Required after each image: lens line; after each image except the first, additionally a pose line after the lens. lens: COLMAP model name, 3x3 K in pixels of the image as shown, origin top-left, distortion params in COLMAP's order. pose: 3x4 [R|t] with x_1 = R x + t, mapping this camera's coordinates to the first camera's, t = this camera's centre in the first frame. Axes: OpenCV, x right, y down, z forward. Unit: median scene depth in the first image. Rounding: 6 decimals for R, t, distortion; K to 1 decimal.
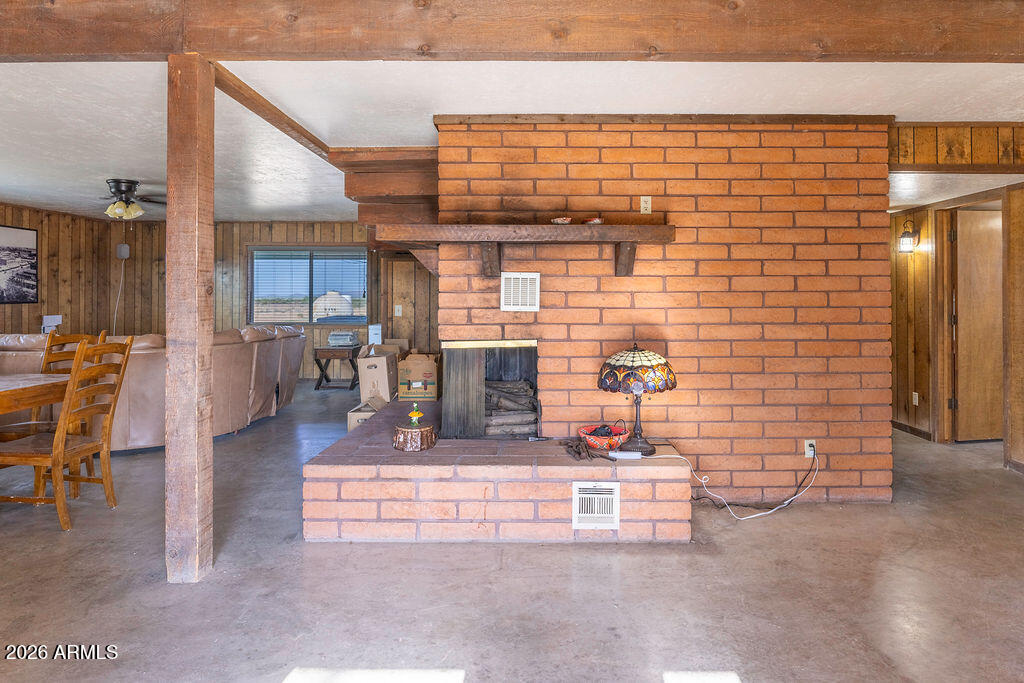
lens RADIAL K [[600.3, 0, 536.2], [0, 600.3, 291.1], [0, 0, 1]] dist [-0.006109, -0.000610]
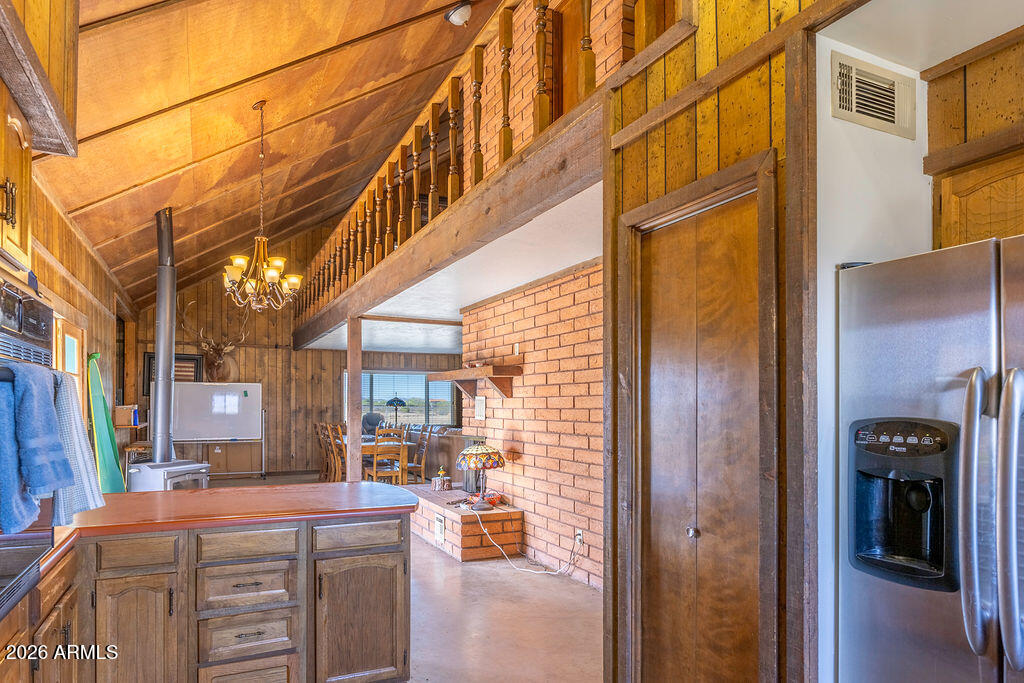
lens RADIAL K [[625.2, 0, 496.9], [0, 625.2, 403.0], [0, 0, 1]] dist [0.000815, 0.001041]
pose [[0.421405, -0.001716, -0.906871, 1.264978], [0.009606, 0.999951, 0.002572, -0.013414], [0.906822, -0.009795, 0.421400, 0.252043]]
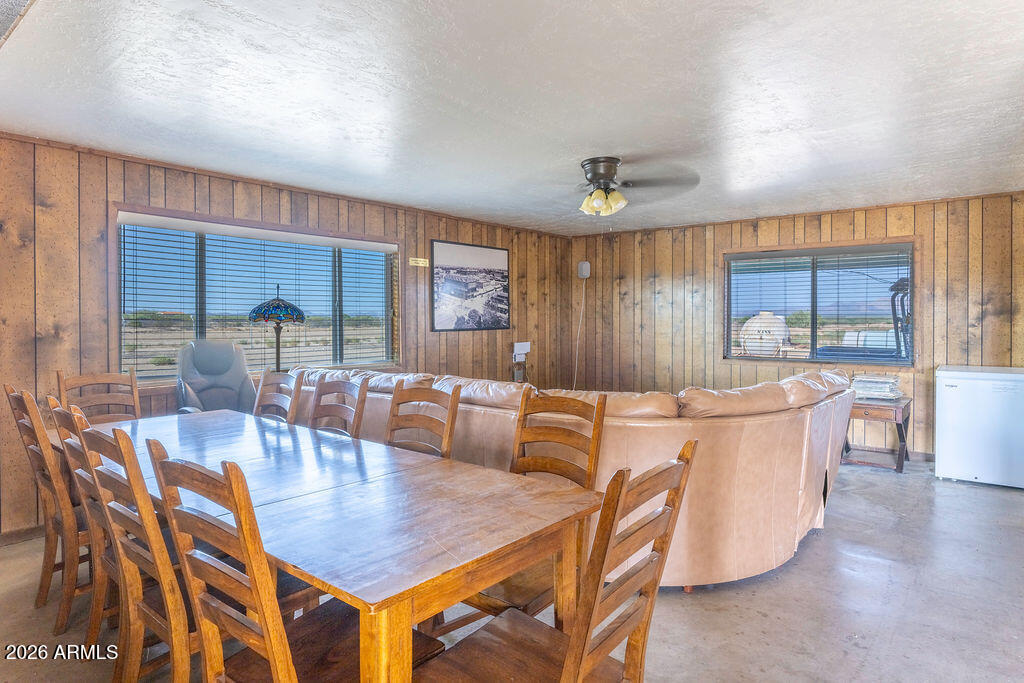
lens RADIAL K [[586.0, 0, 511.7], [0, 586.0, 322.9], [0, 0, 1]] dist [-0.003946, -0.000903]
pose [[0.768775, 0.004795, -0.639501, -0.406575], [0.008468, 0.999808, 0.017676, -0.008357], [0.639463, -0.019004, 0.768587, 0.493027]]
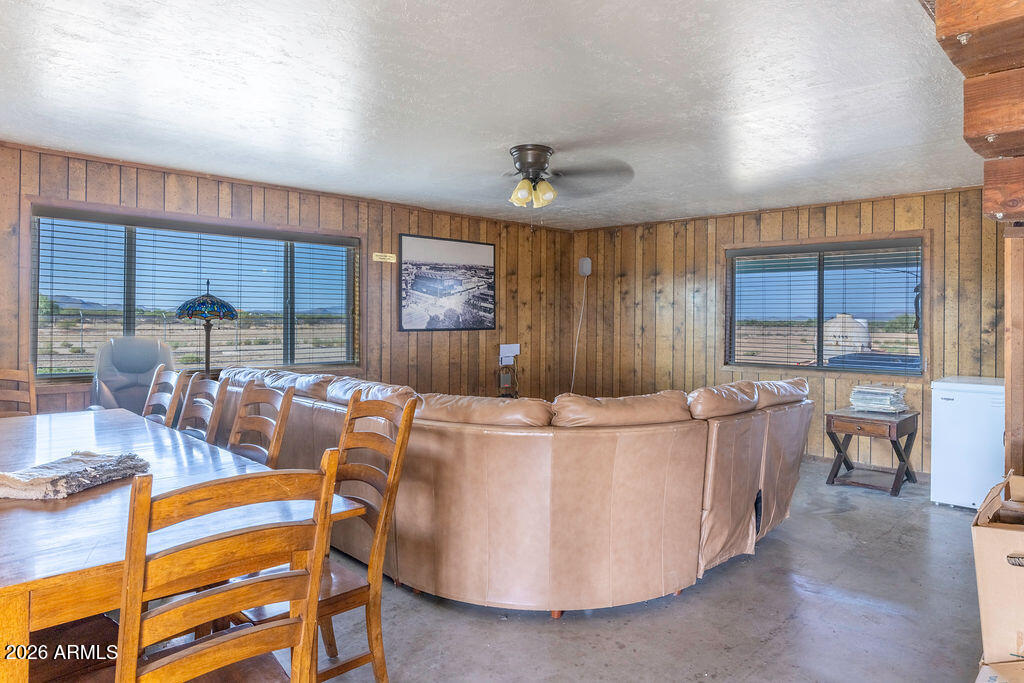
lens RADIAL K [[630.7, 0, 547.8], [0, 630.7, 316.4], [0, 0, 1]] dist [-0.006189, -0.000790]
pose [[0.724179, 0.004471, -0.689597, -0.247914], [-0.000914, 0.999984, 0.005523, -0.006499], [0.689611, -0.003369, 0.724172, 0.633830]]
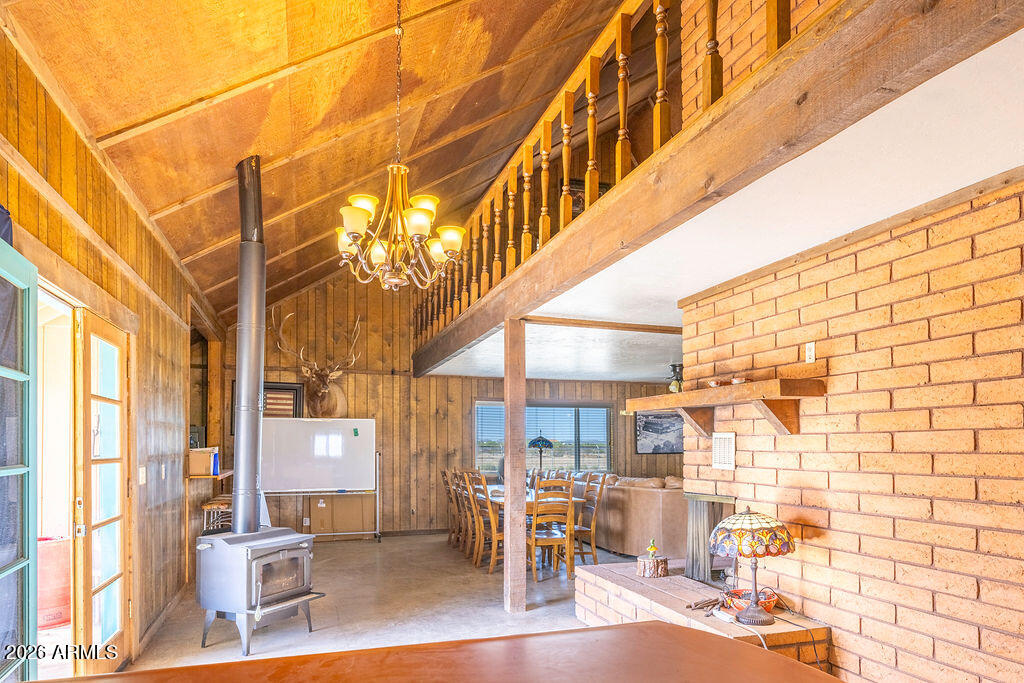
lens RADIAL K [[671.1, 0, 546.7], [0, 671.1, 440.5], [0, 0, 1]] dist [-0.002442, -0.002433]
pose [[0.336879, -0.007236, -0.941520, 0.791444], [0.012414, 0.999918, -0.003243, -0.013806], [0.941466, -0.010595, 0.336942, 0.249211]]
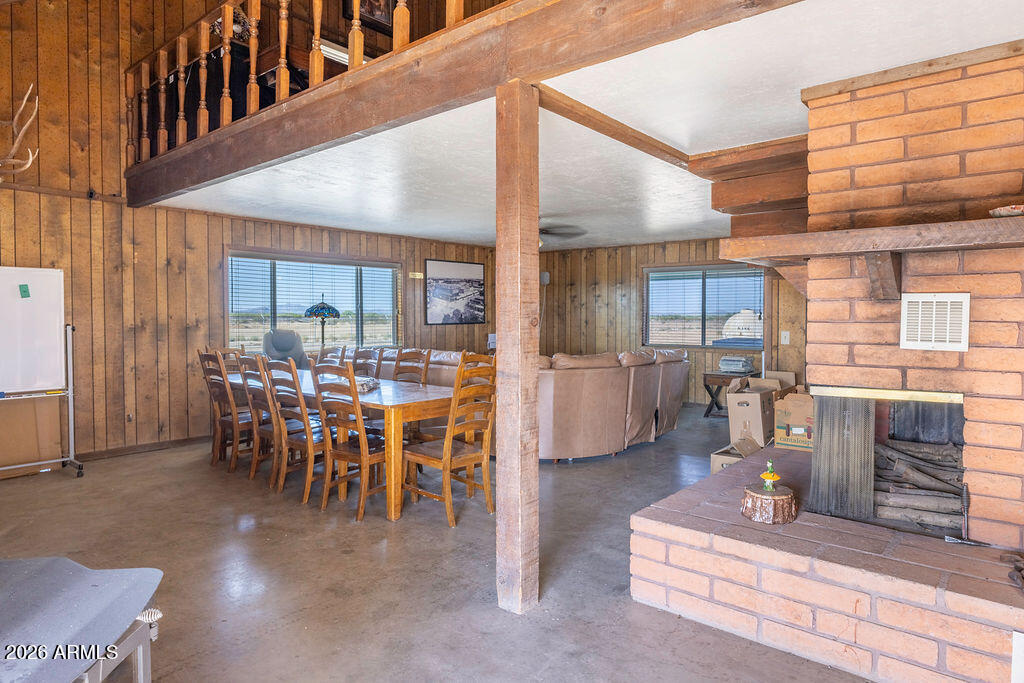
lens RADIAL K [[609.7, 0, 520.3], [0, 609.7, 329.2], [0, 0, 1]] dist [-0.005540, -0.000297]
pose [[0.766147, 0.015066, -0.642489, 0.046162], [0.007551, 0.999445, 0.032441, -0.013390], [0.642621, -0.029706, 0.765608, 0.135537]]
